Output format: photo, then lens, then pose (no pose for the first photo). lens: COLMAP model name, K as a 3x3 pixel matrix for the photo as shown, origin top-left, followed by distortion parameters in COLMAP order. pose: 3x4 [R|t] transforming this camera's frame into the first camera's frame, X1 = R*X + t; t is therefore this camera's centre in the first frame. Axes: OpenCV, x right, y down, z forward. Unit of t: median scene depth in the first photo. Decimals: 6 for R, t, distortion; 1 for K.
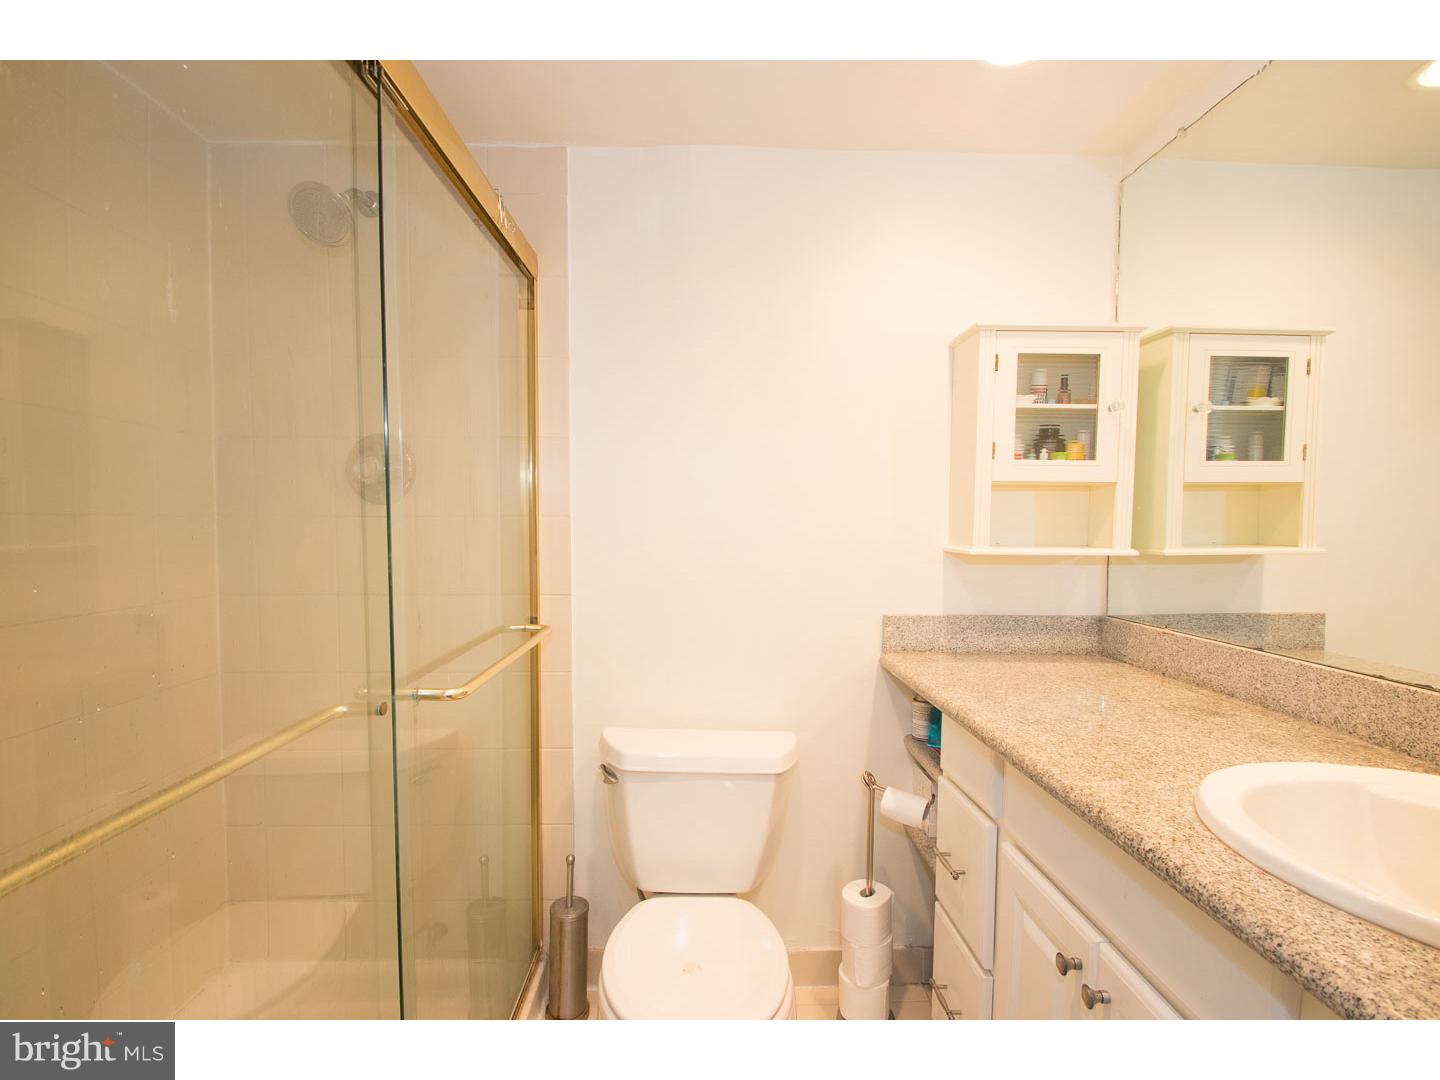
lens RADIAL K [[670.3, 0, 717.1], [0, 670.3, 555.4], [0, 0, 1]] dist [0.009437, -0.015939]
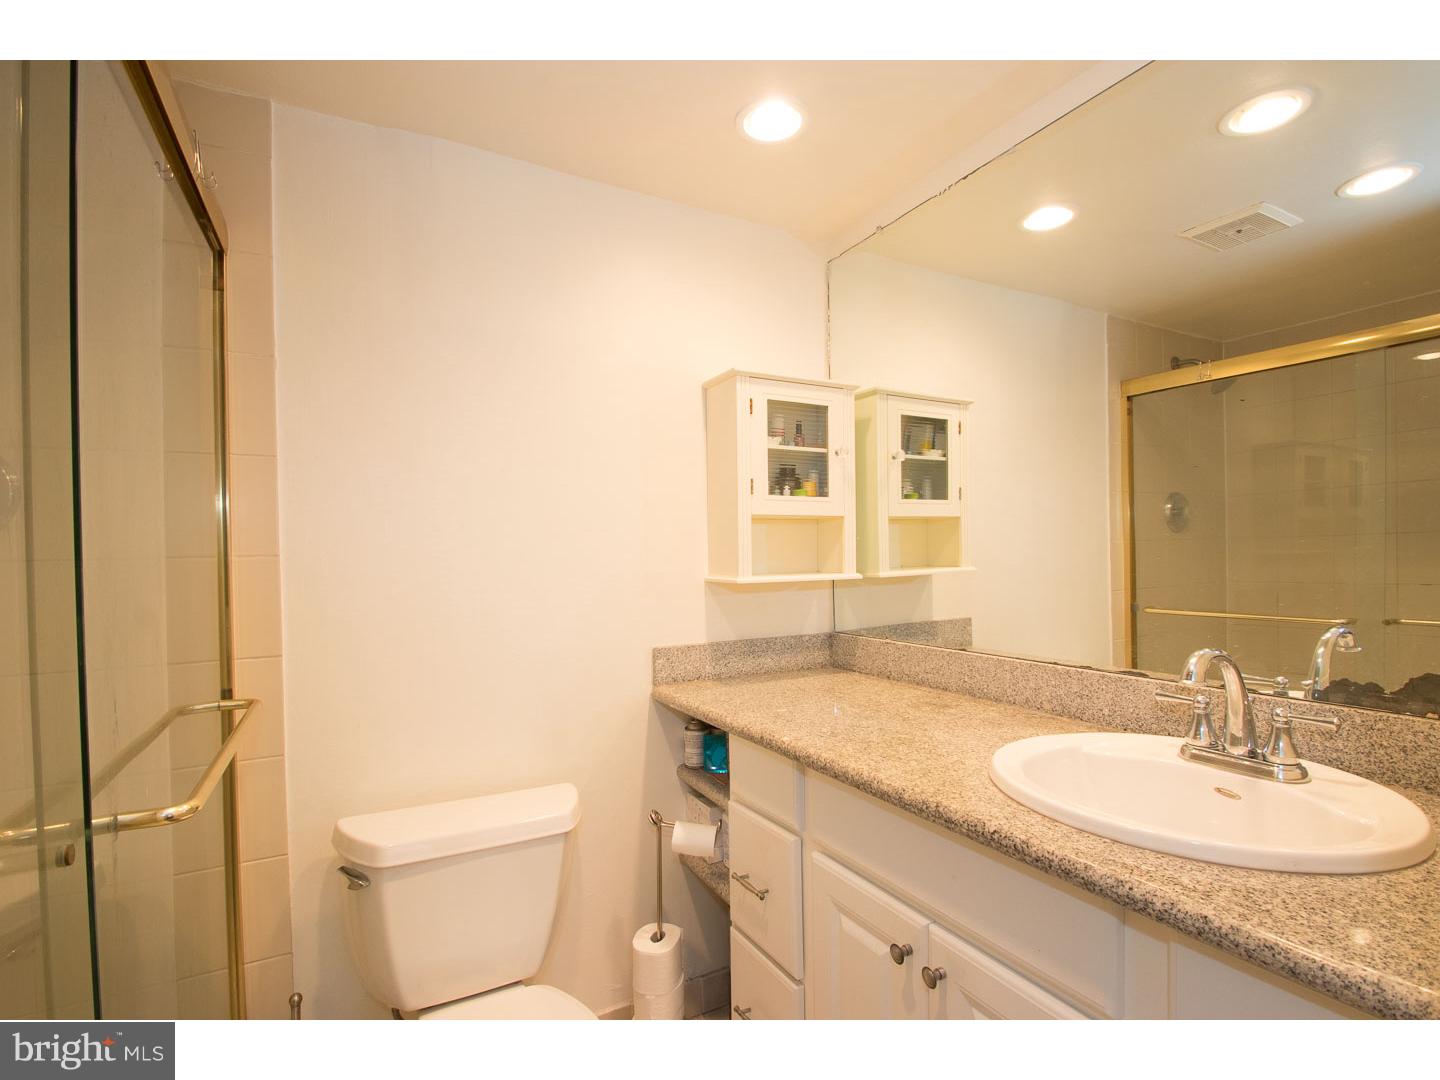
lens RADIAL K [[670.3, 0, 717.1], [0, 670.3, 555.4], [0, 0, 1]] dist [0.009437, -0.015939]
pose [[0.888604, -0.021945, 0.458151, -0.134616], [0.044355, 0.998285, -0.038212, -0.006440], [-0.456526, 0.054277, 0.888053, 0.072240]]
